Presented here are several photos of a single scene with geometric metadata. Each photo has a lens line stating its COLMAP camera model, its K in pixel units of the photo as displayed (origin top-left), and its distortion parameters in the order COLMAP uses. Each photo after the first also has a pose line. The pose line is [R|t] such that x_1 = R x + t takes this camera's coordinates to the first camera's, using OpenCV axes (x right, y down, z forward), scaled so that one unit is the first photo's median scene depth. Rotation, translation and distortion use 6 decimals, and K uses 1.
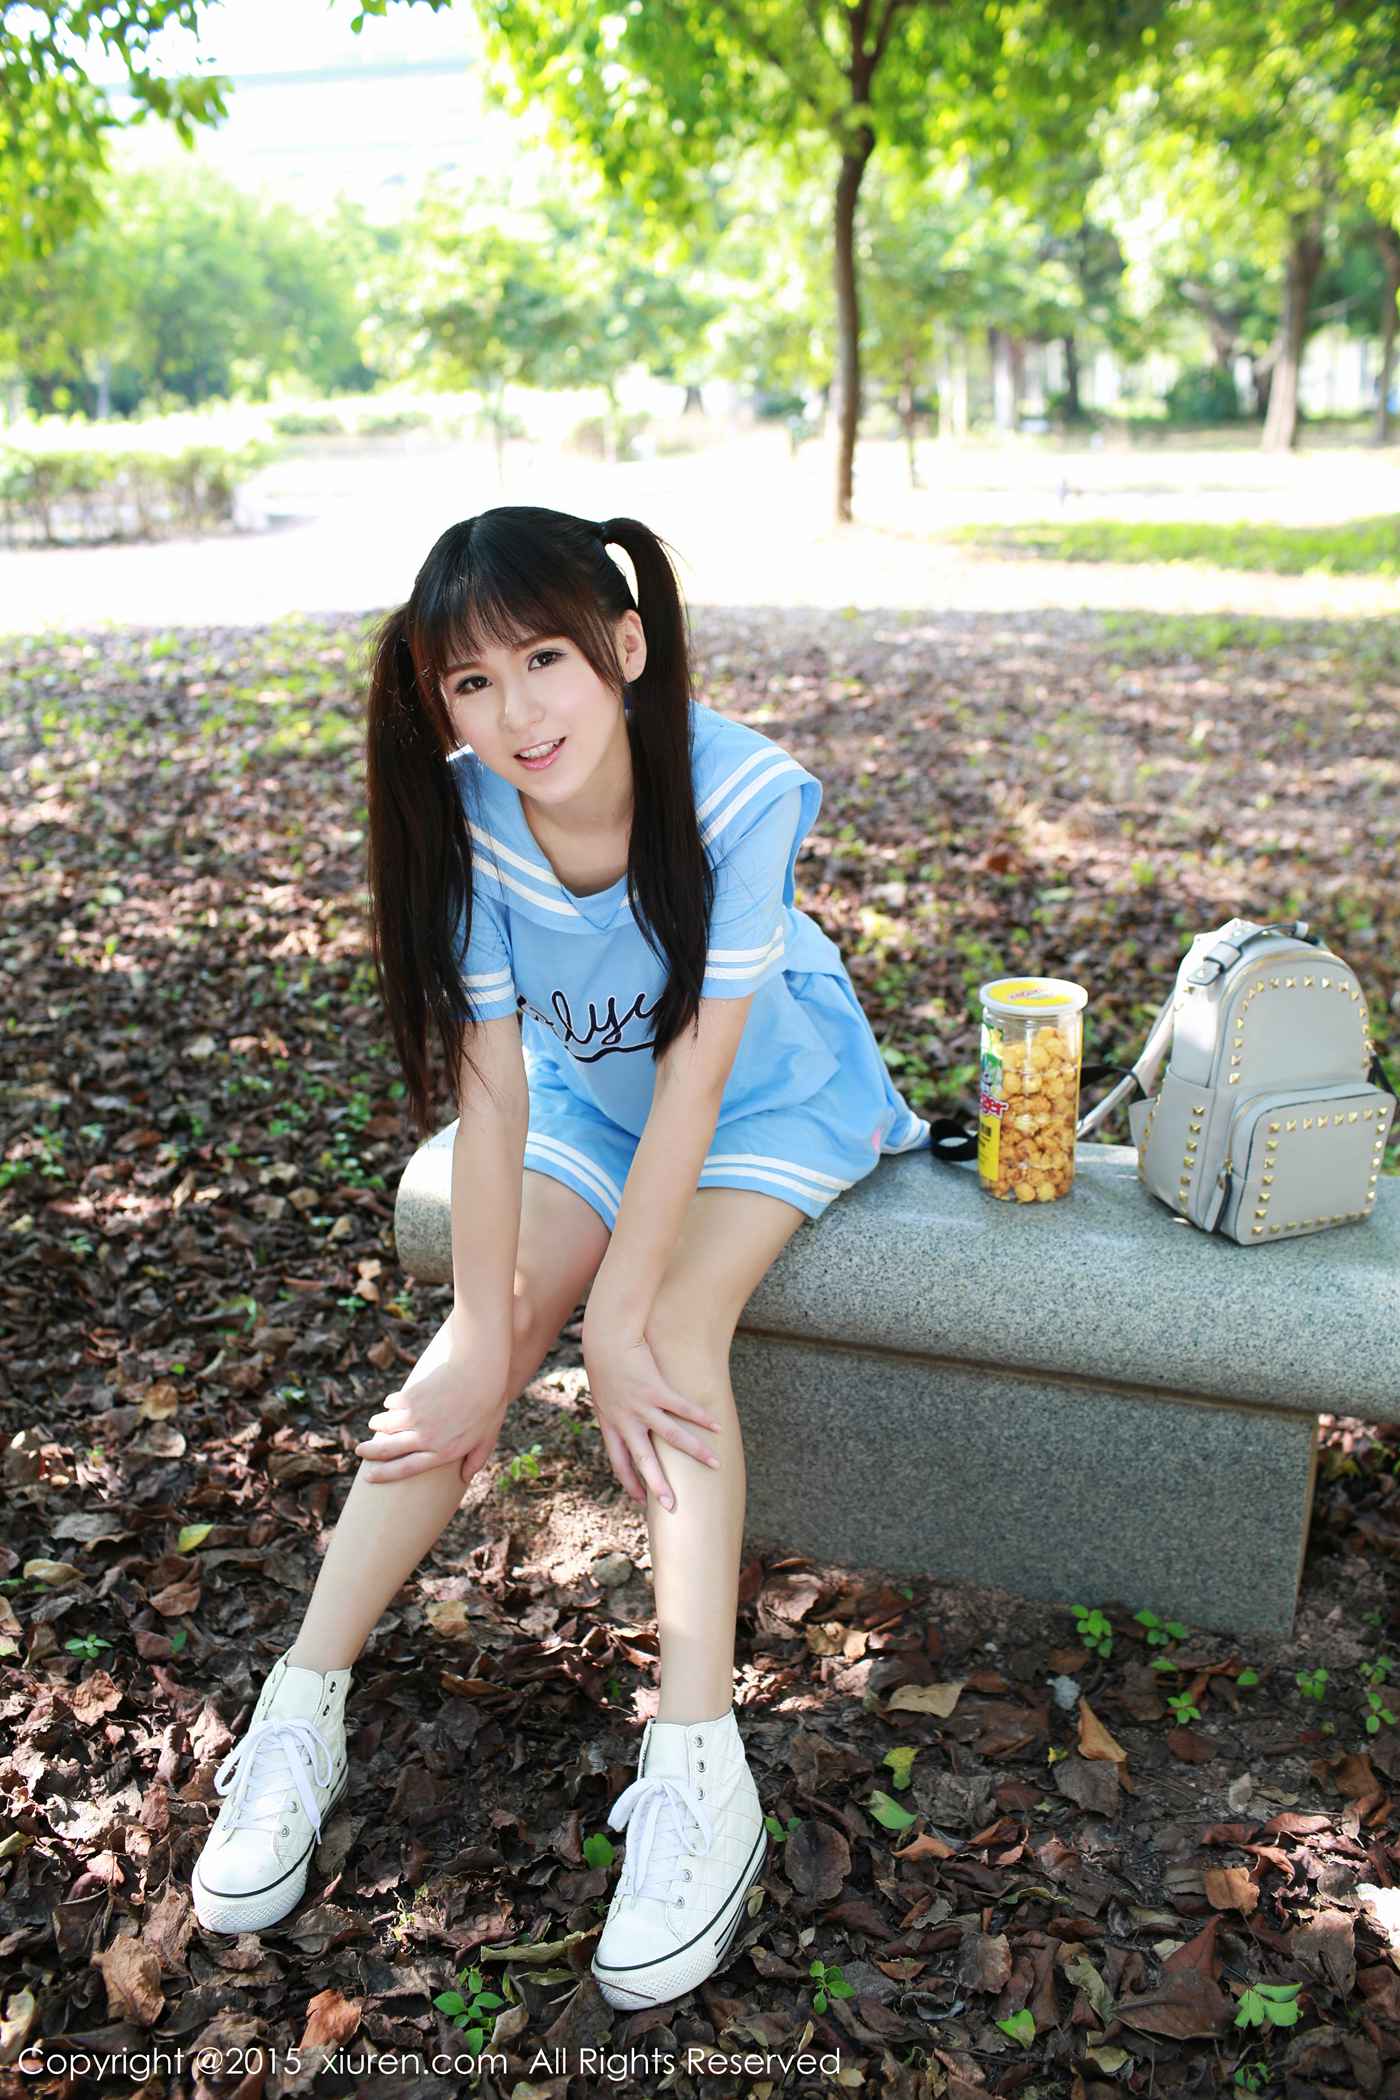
lens RADIAL K [[2032.5, 0, 693.2], [0, 2032.5, 1042.0], [0, 0, 1]] dist [-0.103934, 0.140926]
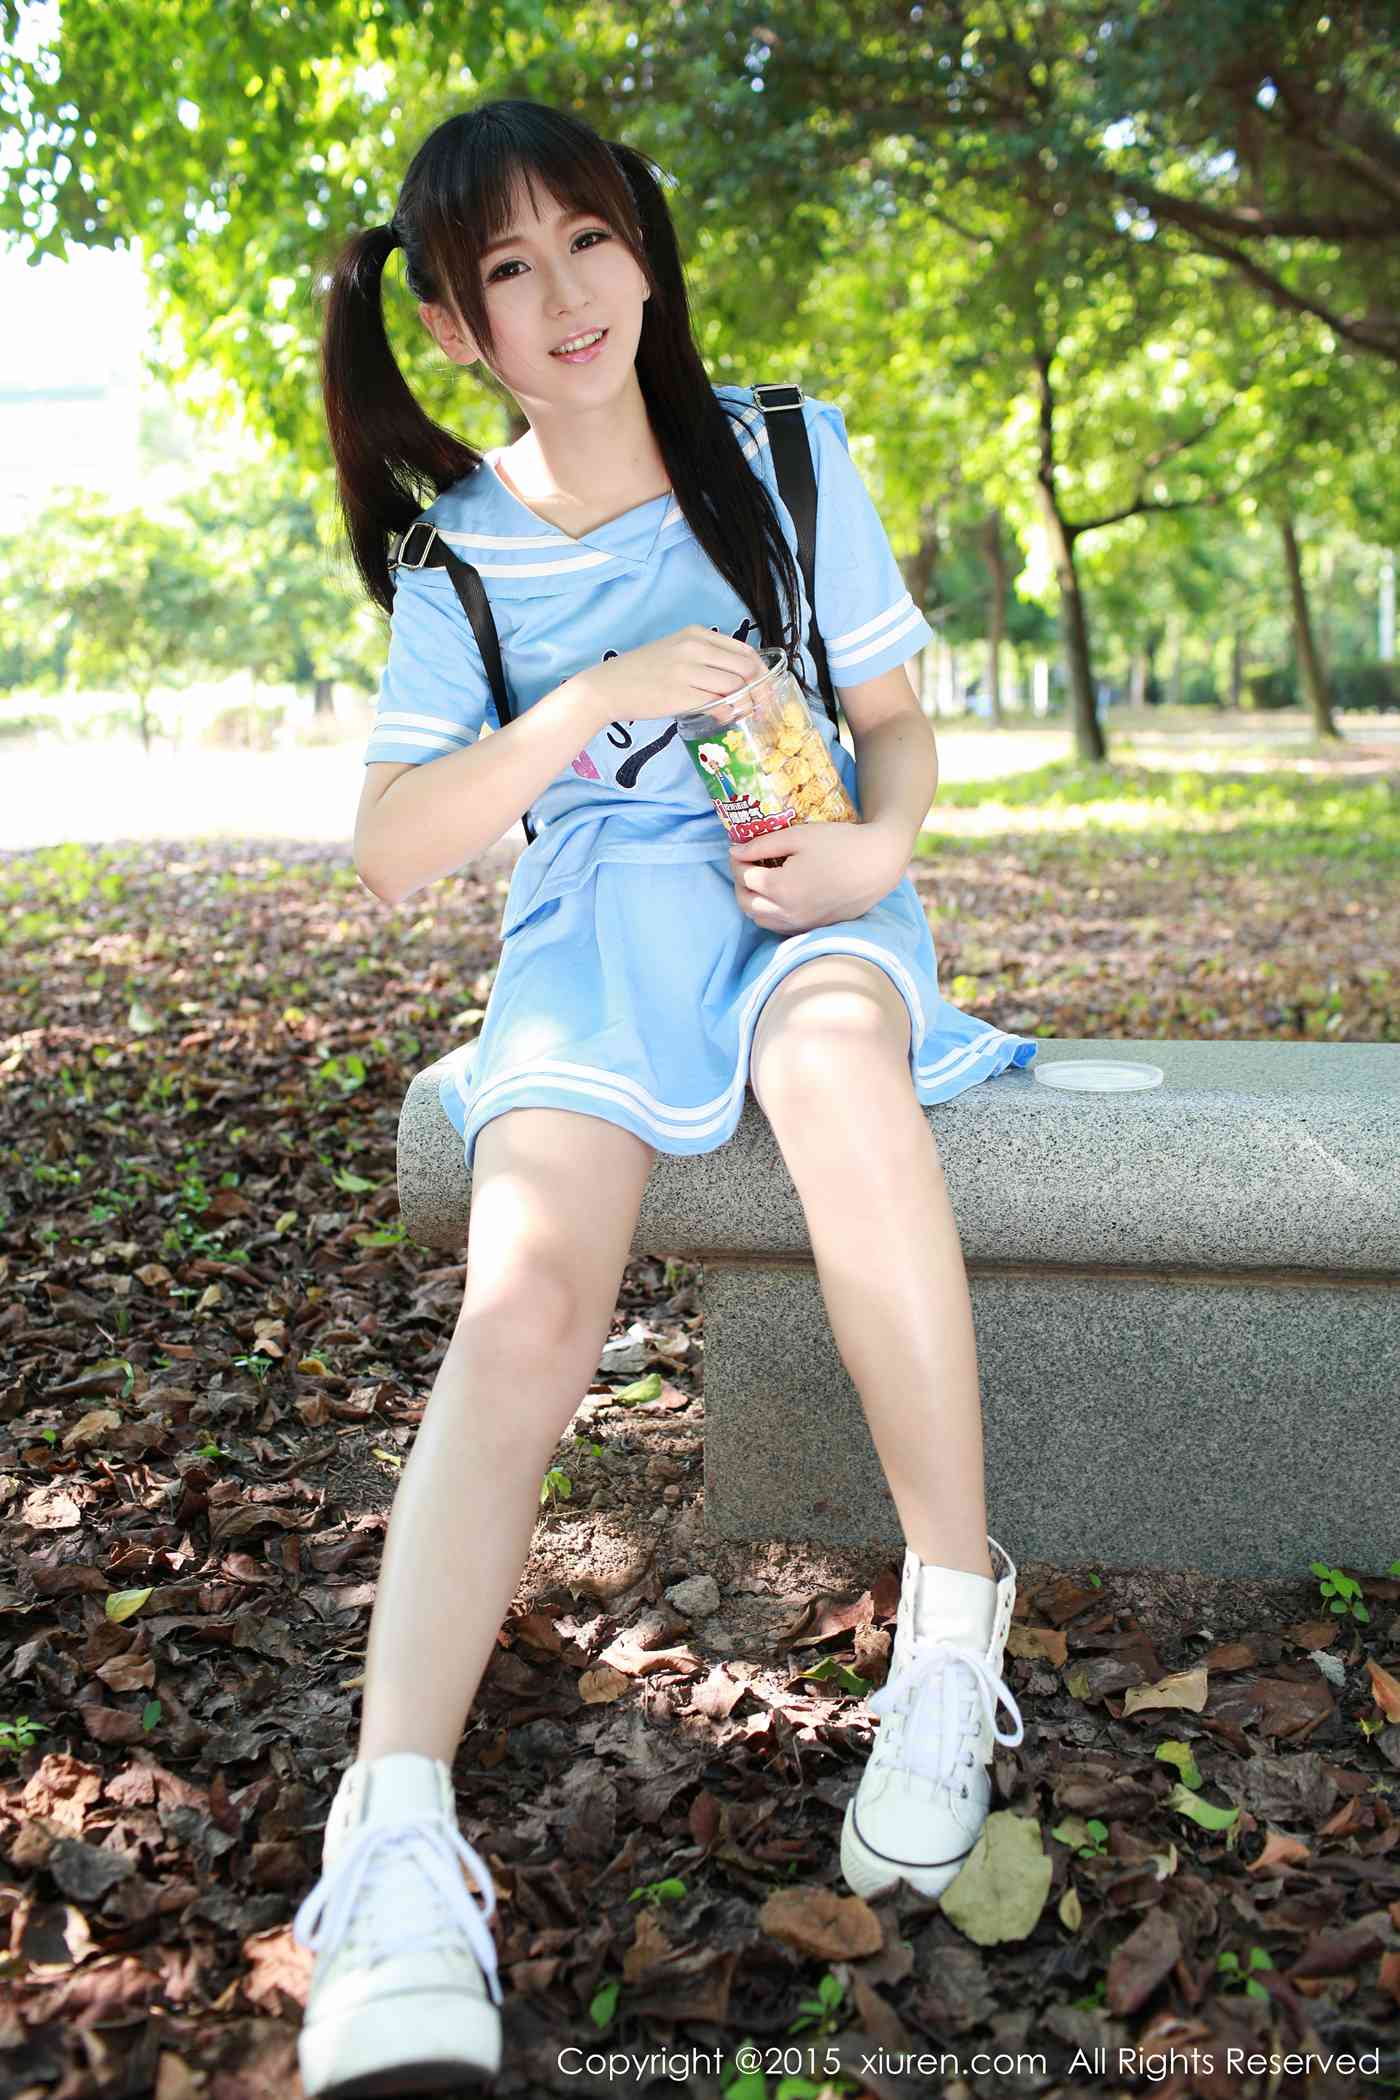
lens RADIAL K [[2032.5, 0, 693.2], [0, 2032.5, 1042.0], [0, 0, 1]] dist [-0.103934, 0.140926]
pose [[0.982643, -0.026439, 0.183611, -0.128677], [0.054333, 0.987404, -0.148598, 0.120681], [-0.177369, 0.155995, 0.971702, 0.159345]]
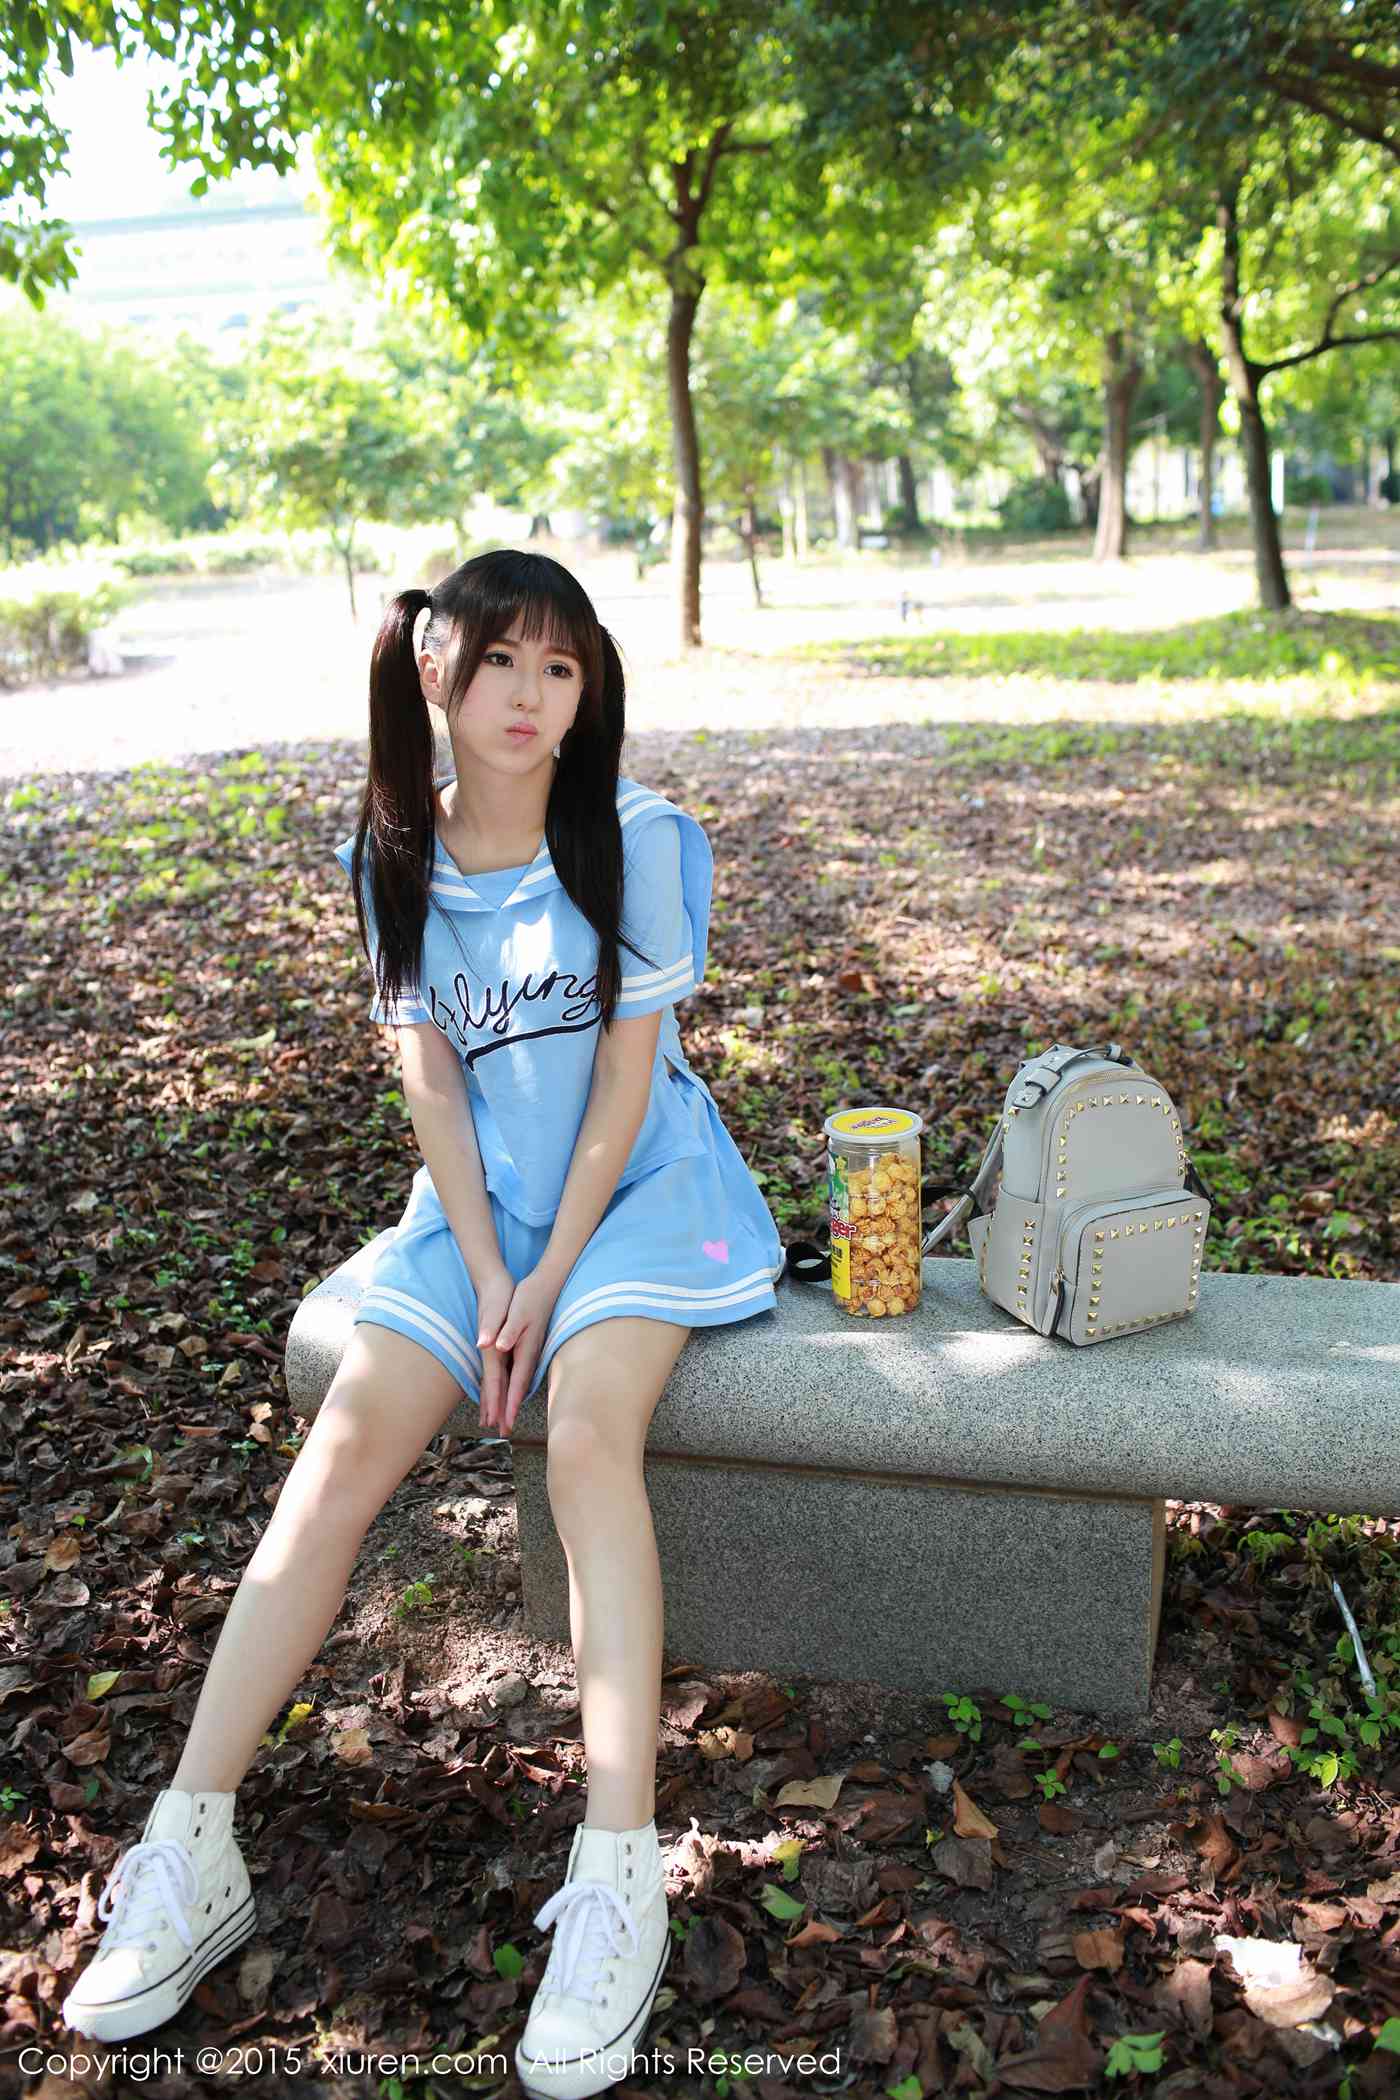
lens RADIAL K [[2027.5, 0, 695.7], [0, 2027.5, 1042.1], [0, 0, 1]] dist [-0.104042, 0.143225]
pose [[0.996788, -0.047777, 0.064279, 0.004272], [0.051267, 0.997236, -0.053787, -0.009119], [-0.061531, 0.056909, 0.996481, -0.046483]]
